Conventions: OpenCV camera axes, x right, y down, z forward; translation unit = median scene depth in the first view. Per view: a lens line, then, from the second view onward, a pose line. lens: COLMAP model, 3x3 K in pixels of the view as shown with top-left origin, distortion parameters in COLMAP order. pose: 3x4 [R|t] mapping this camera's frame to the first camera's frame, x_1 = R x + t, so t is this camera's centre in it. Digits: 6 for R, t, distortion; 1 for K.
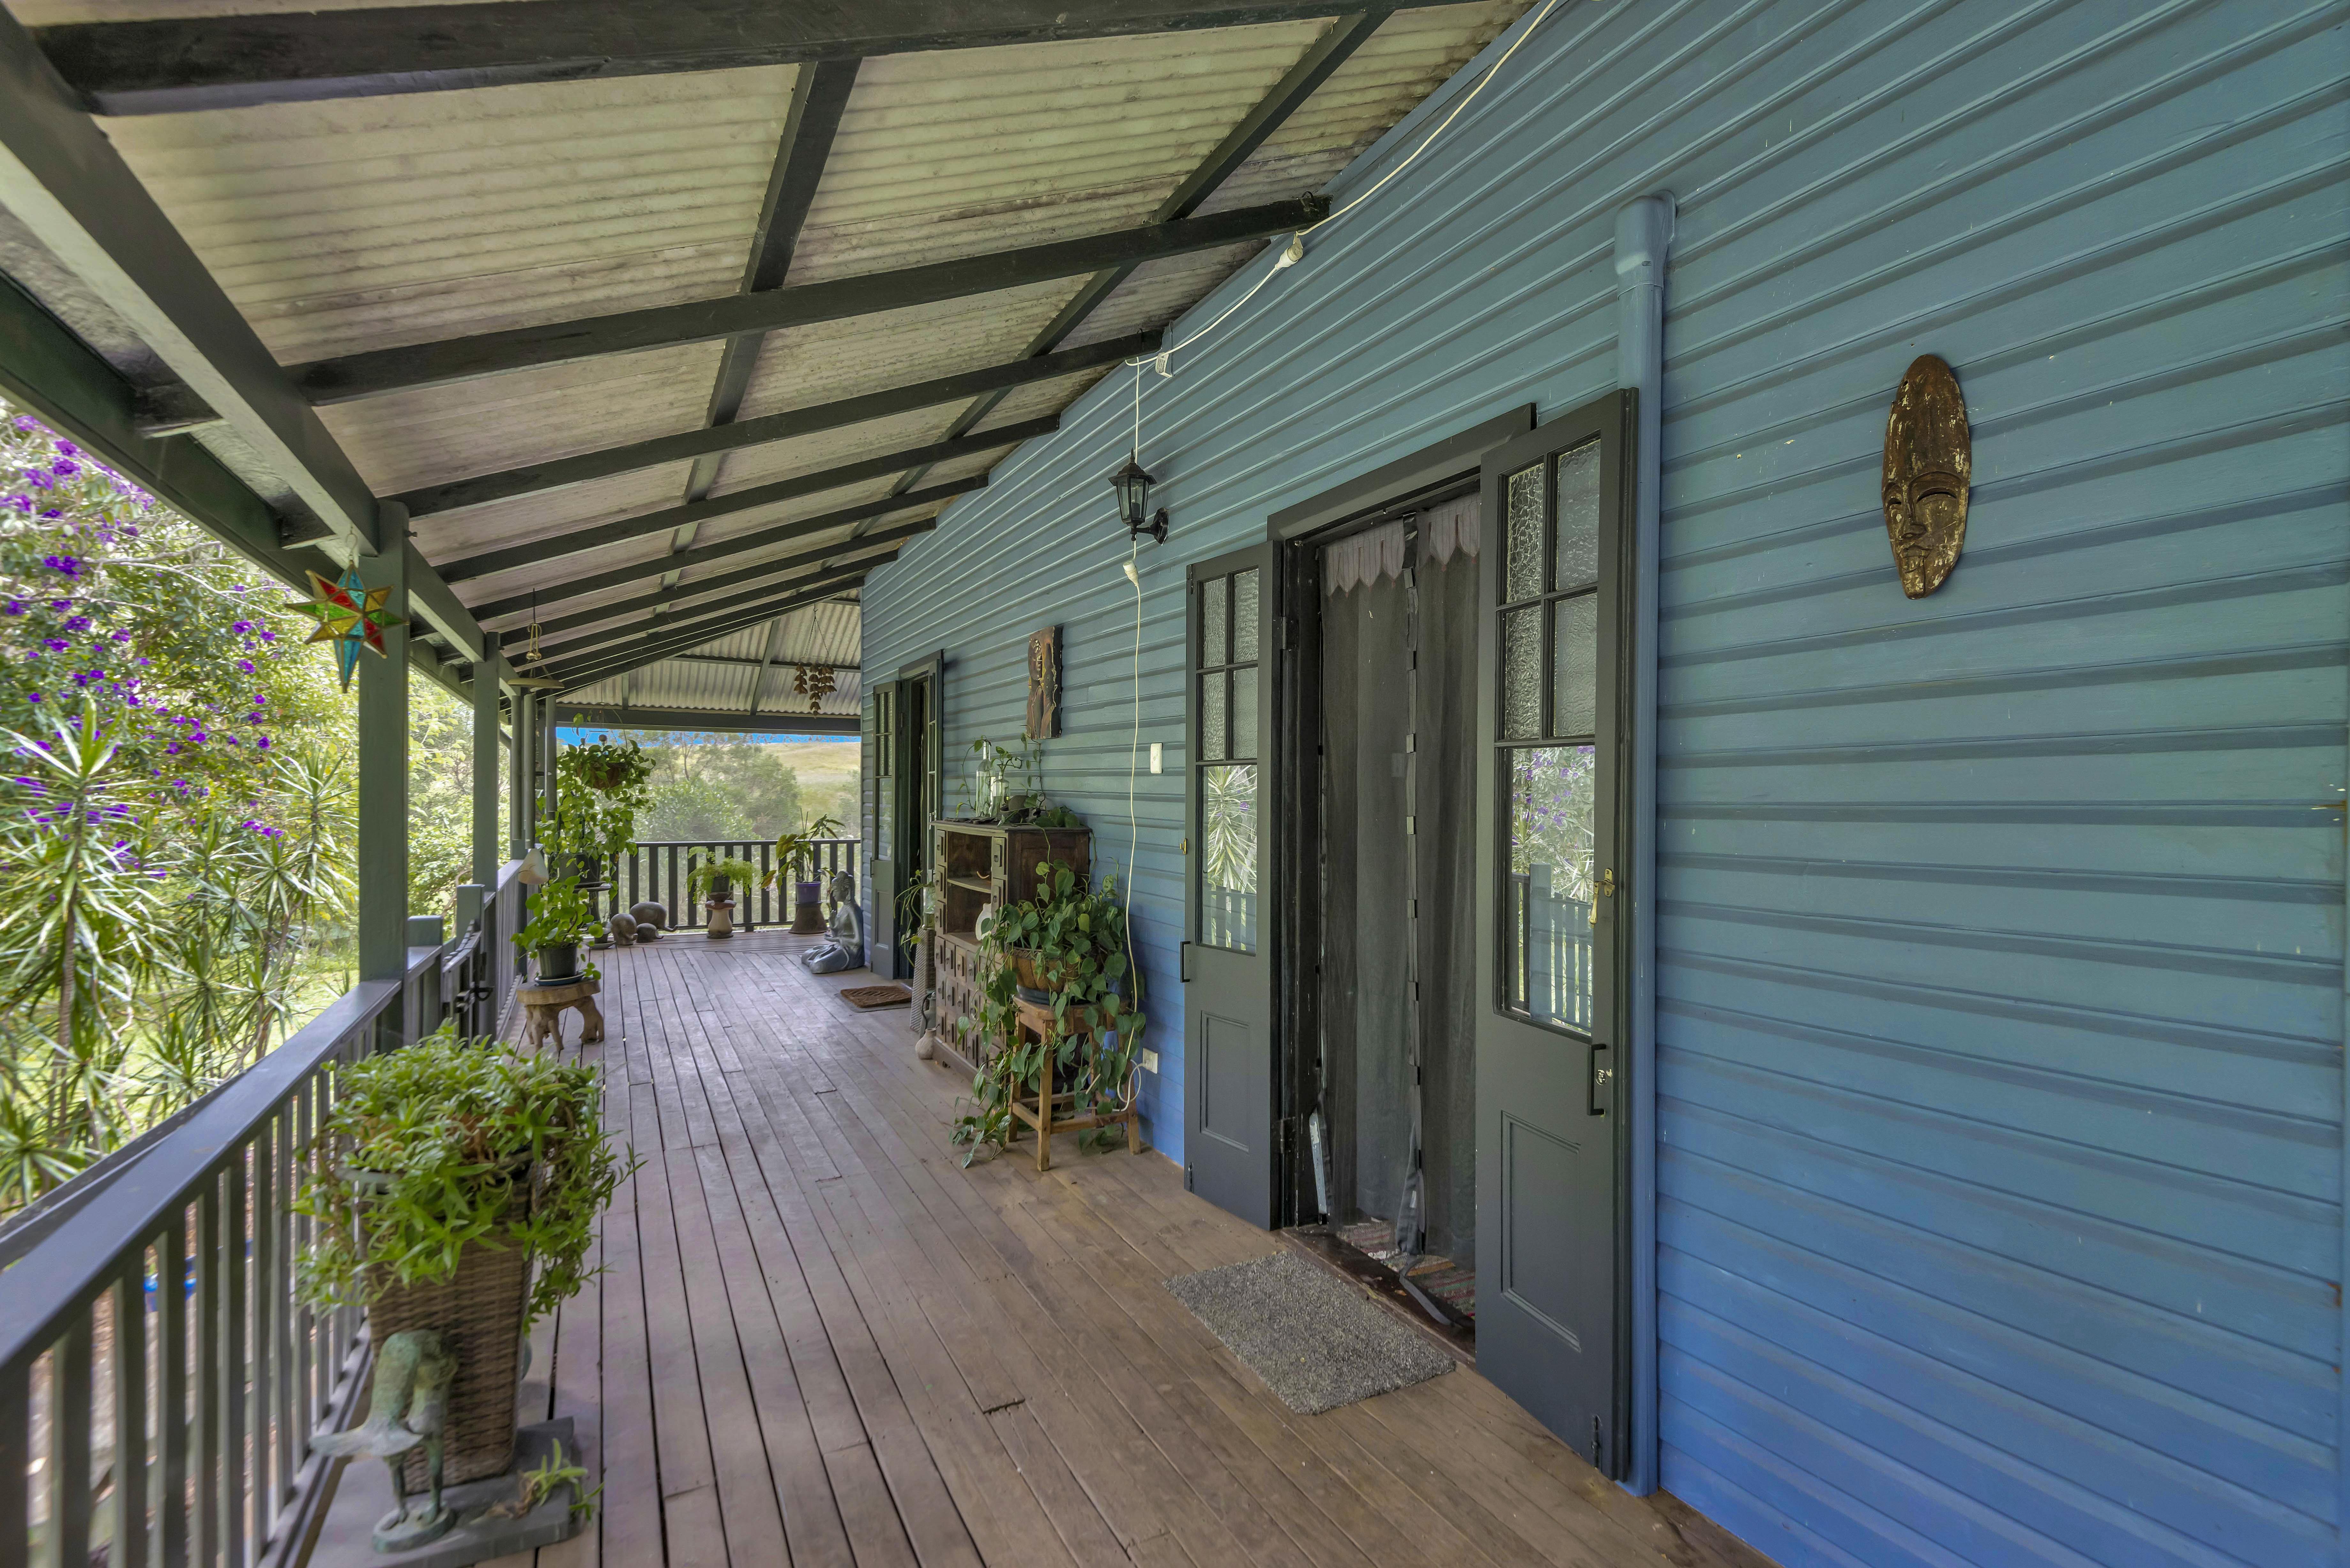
lens RADIAL K [[1073.4, 0, 1180.2], [0, 1073.4, 790.0], [0, 0, 1]] dist [-0.011756, -0.000701]
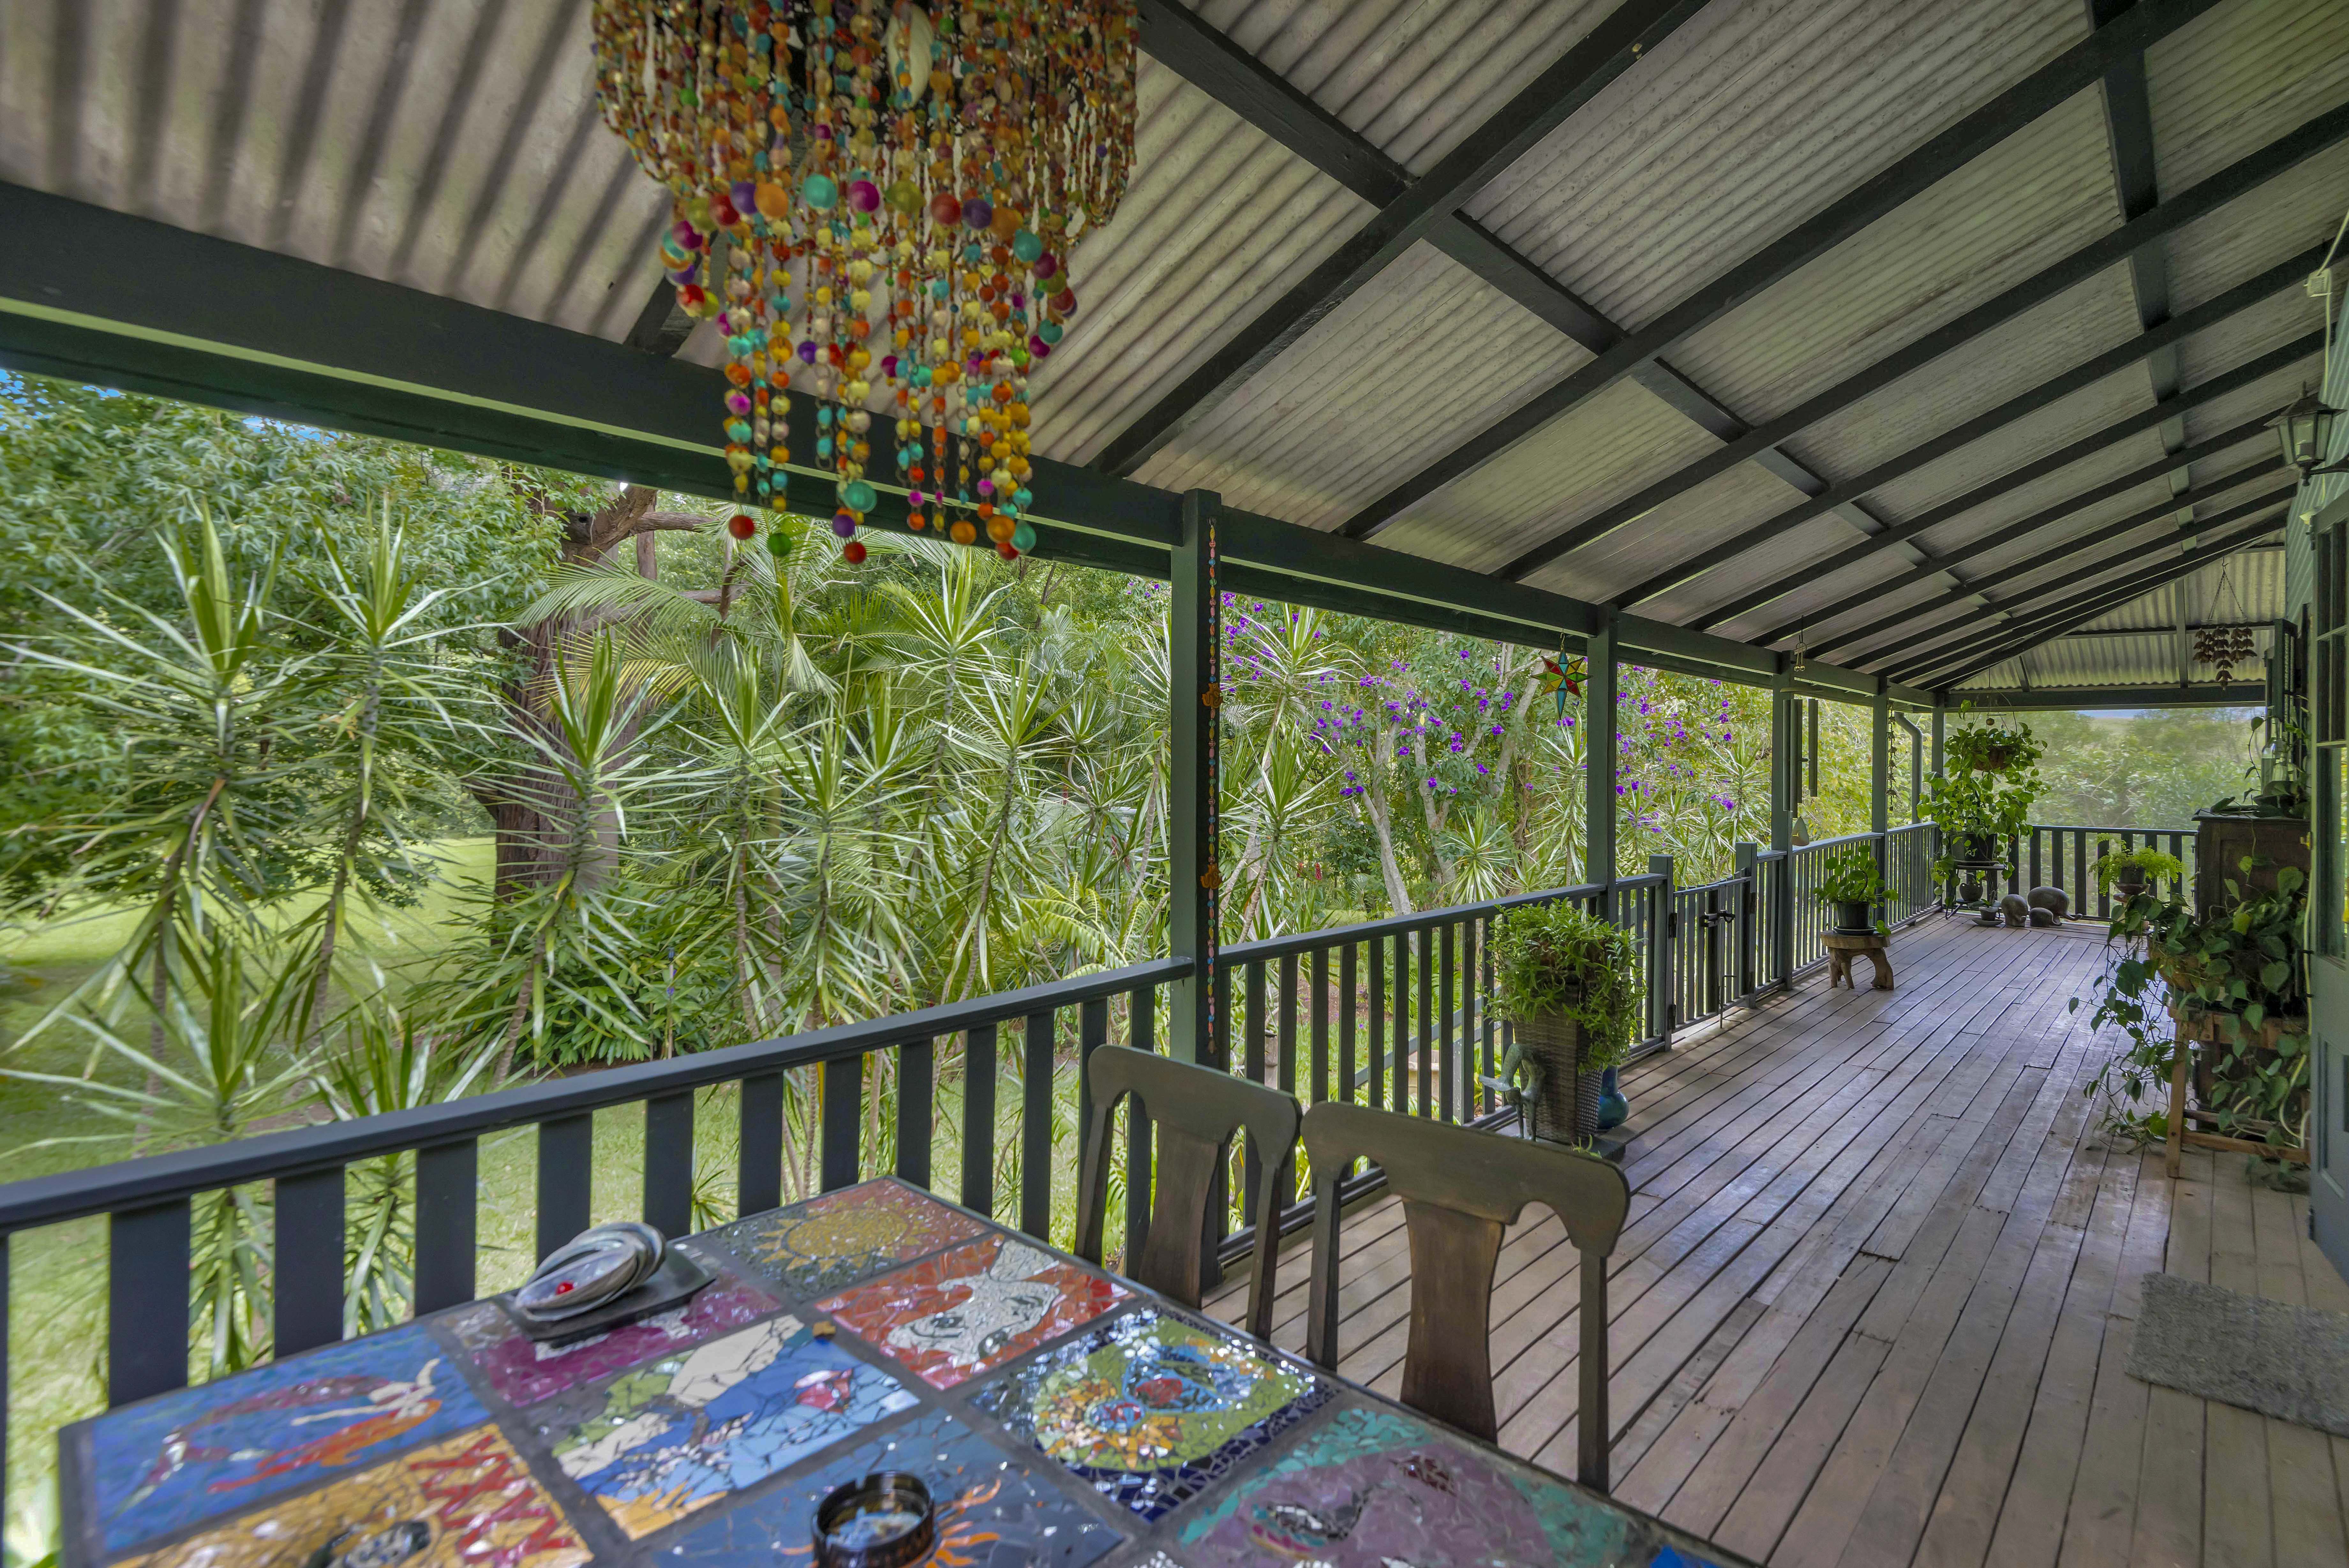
lens RADIAL K [[1073.1, 0, 1191.0], [0, 1073.1, 785.6], [0, 0, 1]] dist [-0.011756, -0.000701]
pose [[0.299827, 0.013980, -0.953891, 0.206936], [-0.000138, 0.999893, 0.014611, -0.002214], [0.953994, -0.004249, 0.299797, -0.042403]]
